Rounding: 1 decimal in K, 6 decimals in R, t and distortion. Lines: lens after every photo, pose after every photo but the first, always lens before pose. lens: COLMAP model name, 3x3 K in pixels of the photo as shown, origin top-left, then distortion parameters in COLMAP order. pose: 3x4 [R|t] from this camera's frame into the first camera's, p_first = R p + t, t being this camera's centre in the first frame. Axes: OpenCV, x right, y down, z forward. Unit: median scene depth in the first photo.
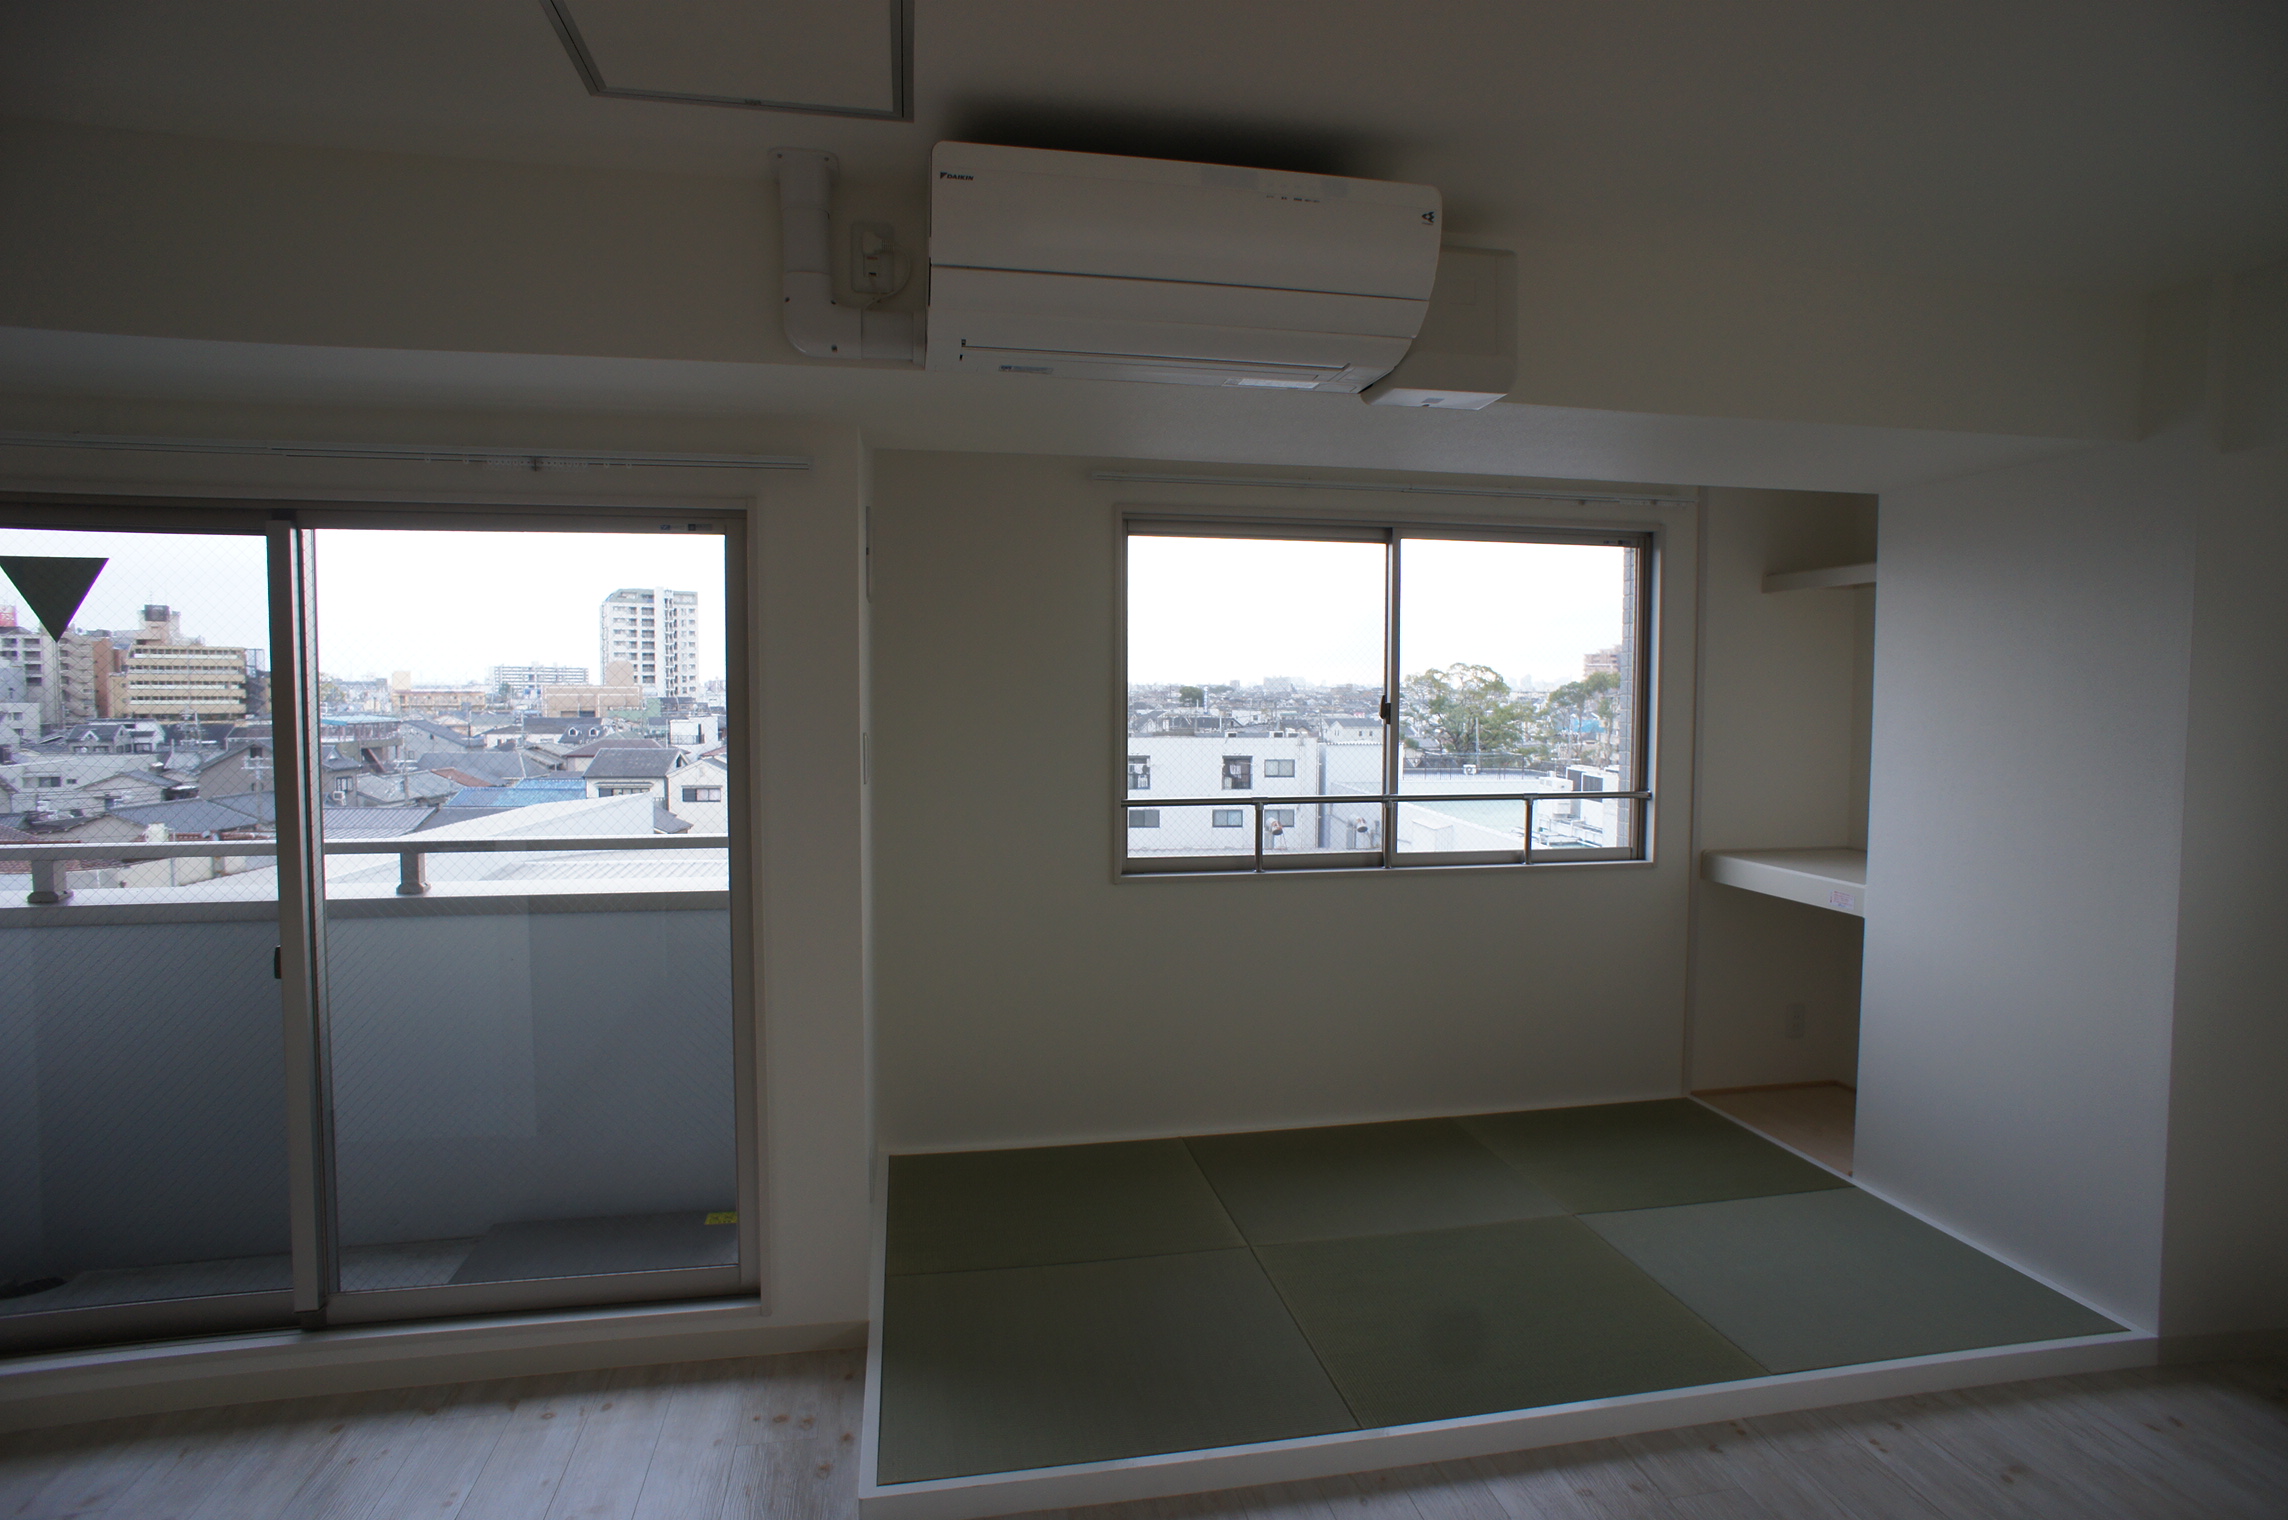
lens RADIAL K [[1224.5, 0, 1152.3], [0, 1224.5, 759.6], [0, 0, 1]] dist [-0.017329, 0.001908]
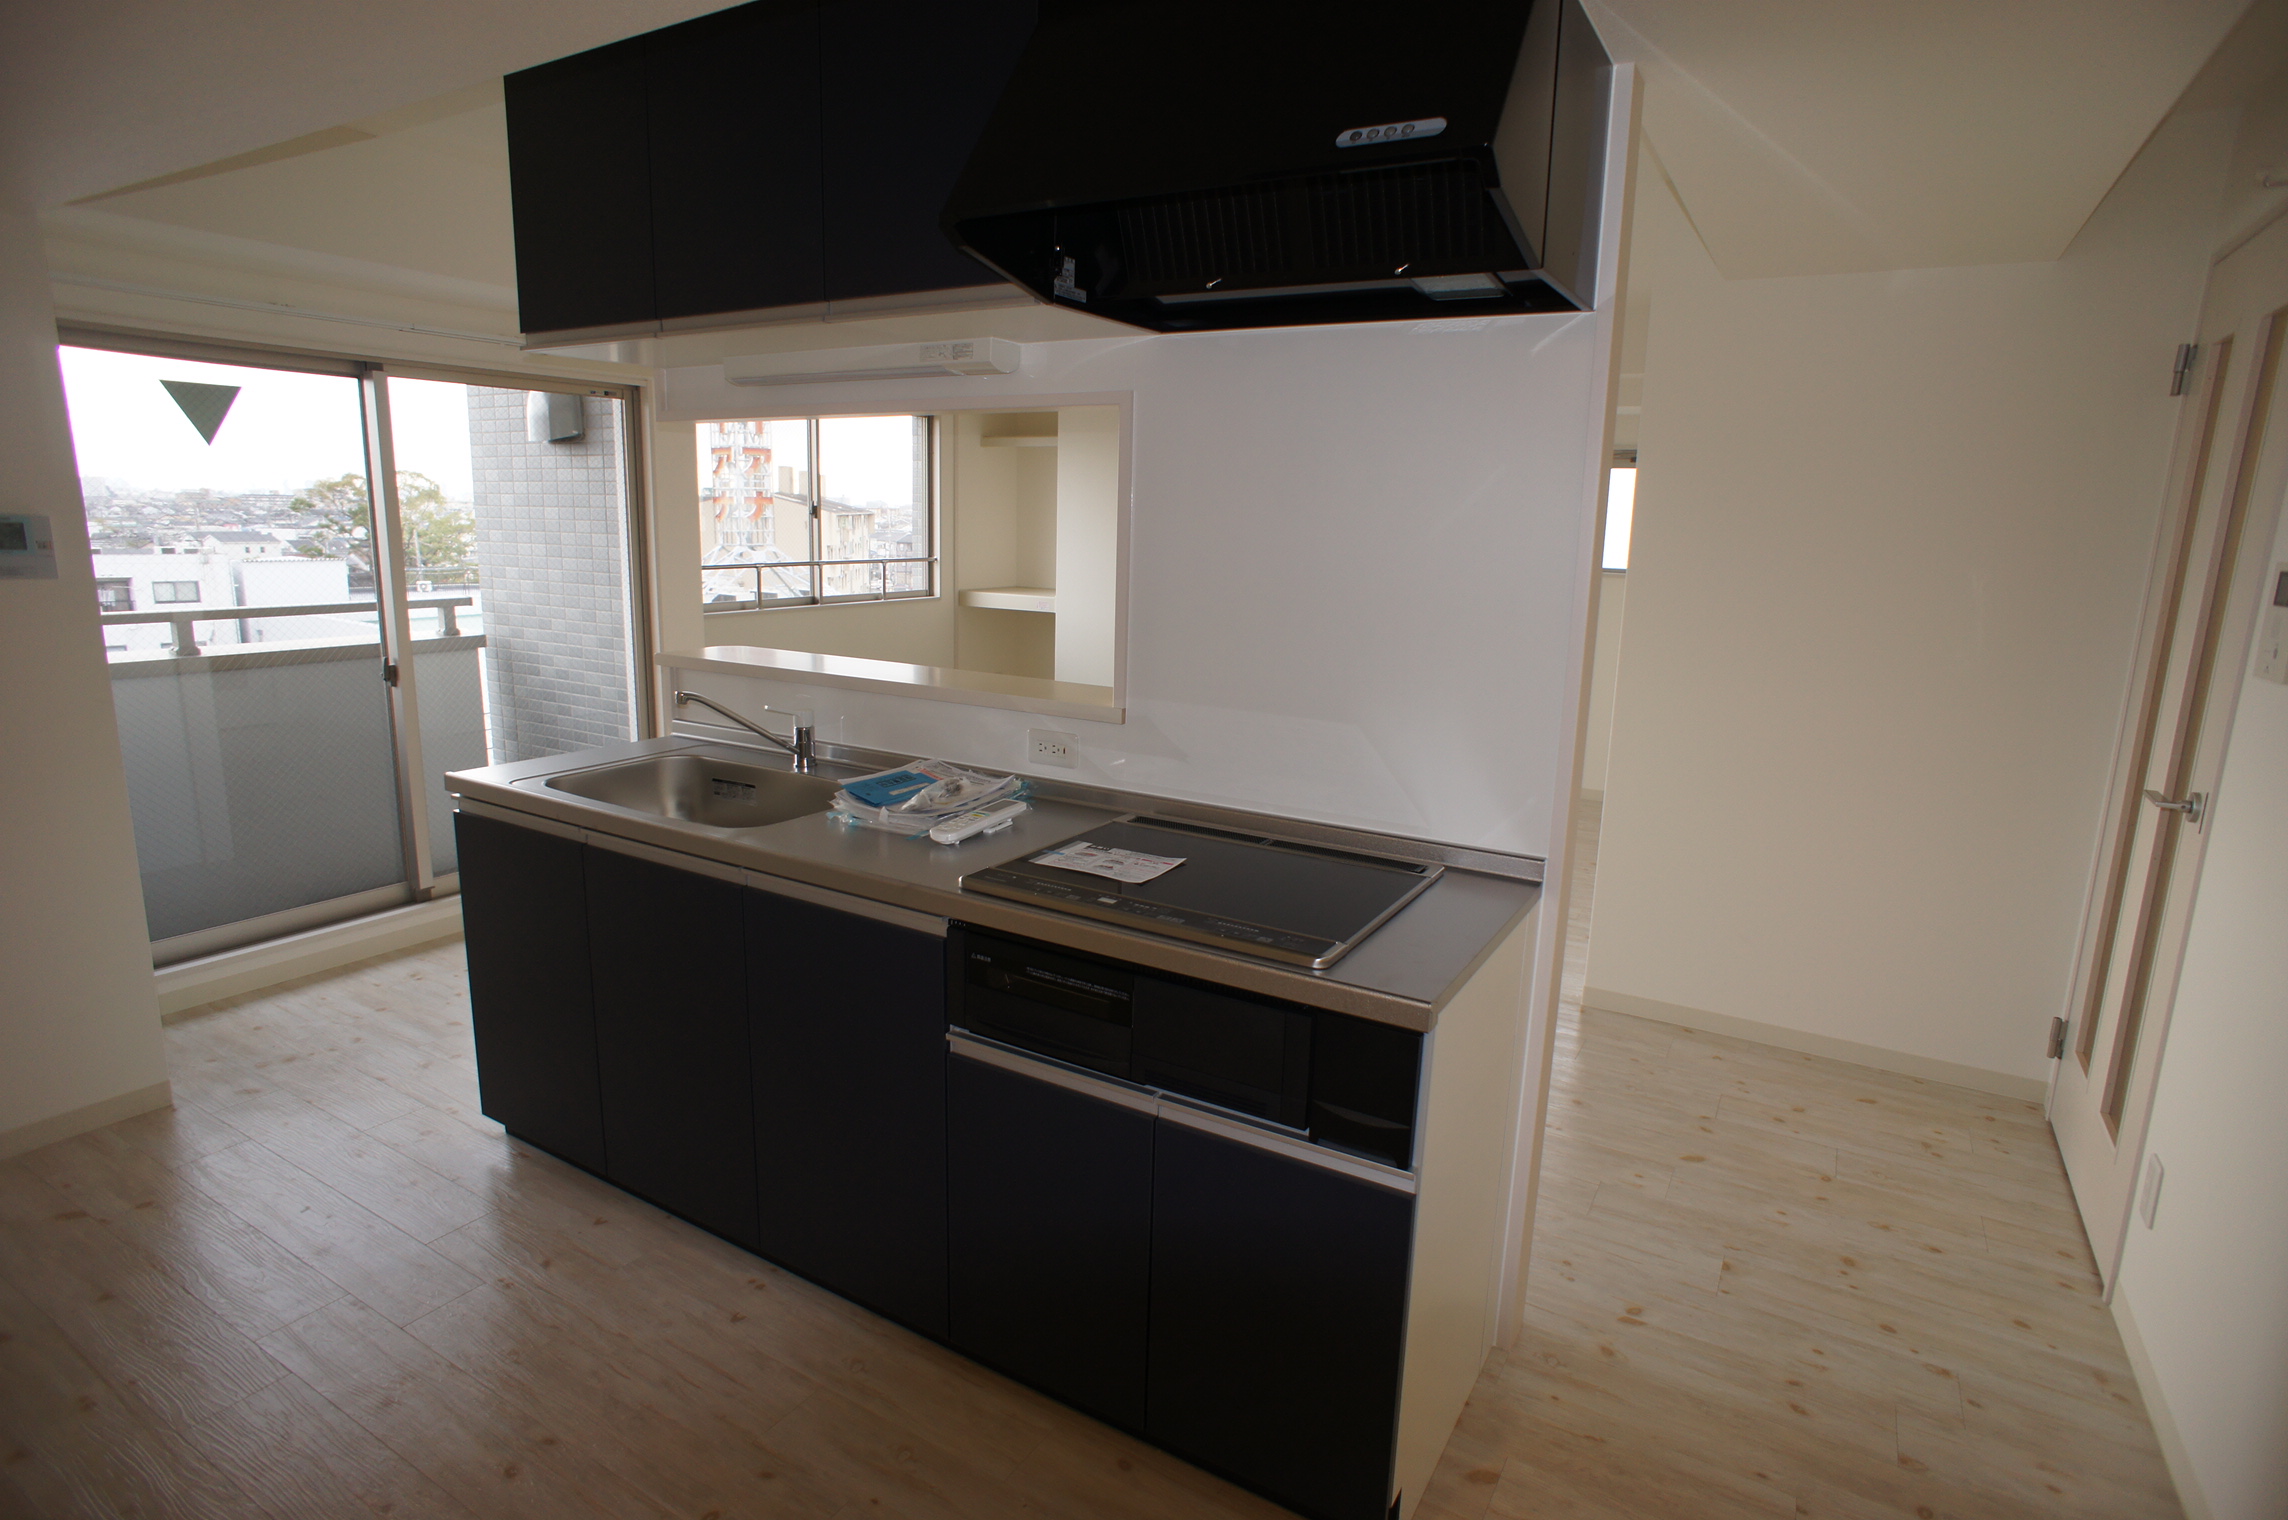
lens RADIAL K [[1224.5, 0, 1141.6], [0, 1224.5, 758.9], [0, 0, 1]] dist [-0.017329, 0.001908]
pose [[0.674993, -0.136365, 0.725114, -0.729103], [0.025968, 0.986554, 0.161358, 0.036058], [-0.737367, -0.090086, 0.669458, -0.449053]]
